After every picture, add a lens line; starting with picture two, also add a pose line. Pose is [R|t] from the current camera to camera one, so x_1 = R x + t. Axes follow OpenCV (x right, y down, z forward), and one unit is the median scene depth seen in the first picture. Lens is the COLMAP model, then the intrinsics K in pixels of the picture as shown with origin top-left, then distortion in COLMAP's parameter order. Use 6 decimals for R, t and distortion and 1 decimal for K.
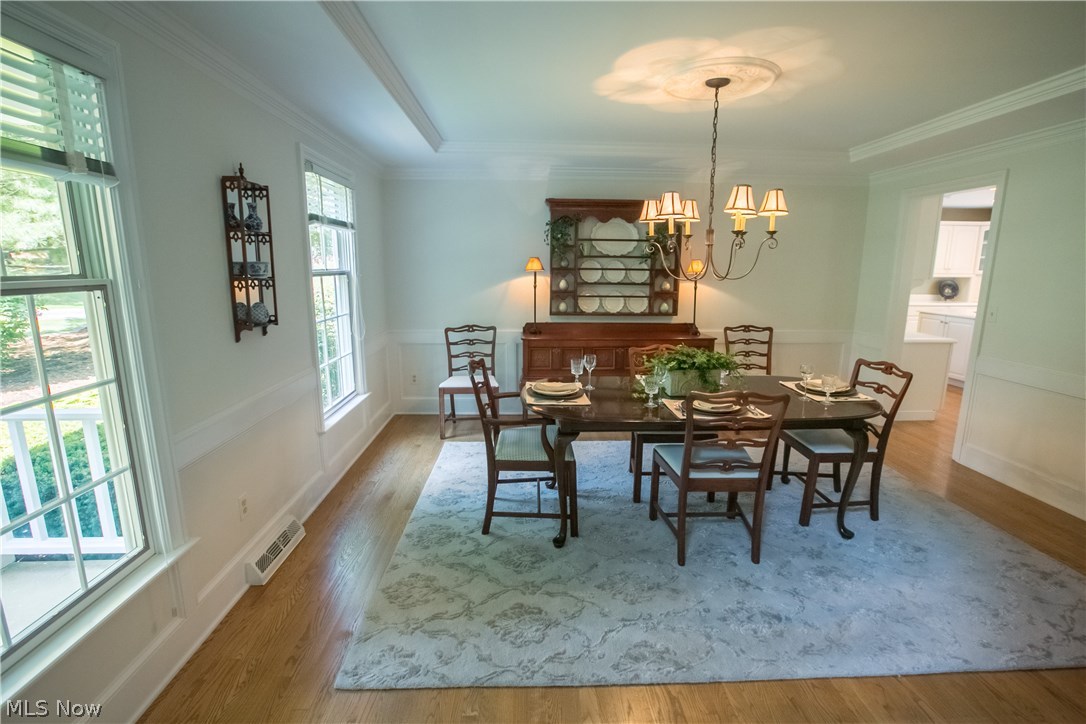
lens RADIAL K [[500.7, 0, 546.9], [0, 500.7, 366.2], [0, 0, 1]] dist [-0.044635, 0.003094]
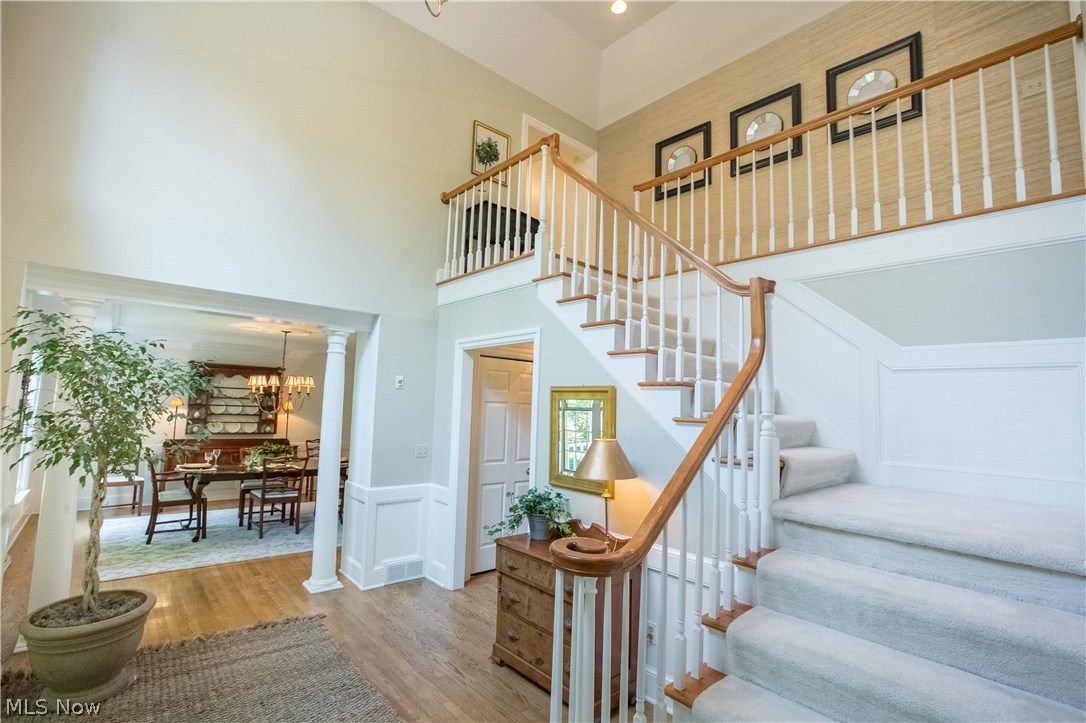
lens RADIAL K [[500.7, 0, 552.4], [0, 500.7, 363.0], [0, 0, 1]] dist [-0.044635, 0.003094]
pose [[0.769841, 0.077939, 0.633459, -0.097521], [0.095904, 0.967120, -0.235544, 0.154513], [-0.630989, 0.242082, 0.737054, -0.907543]]
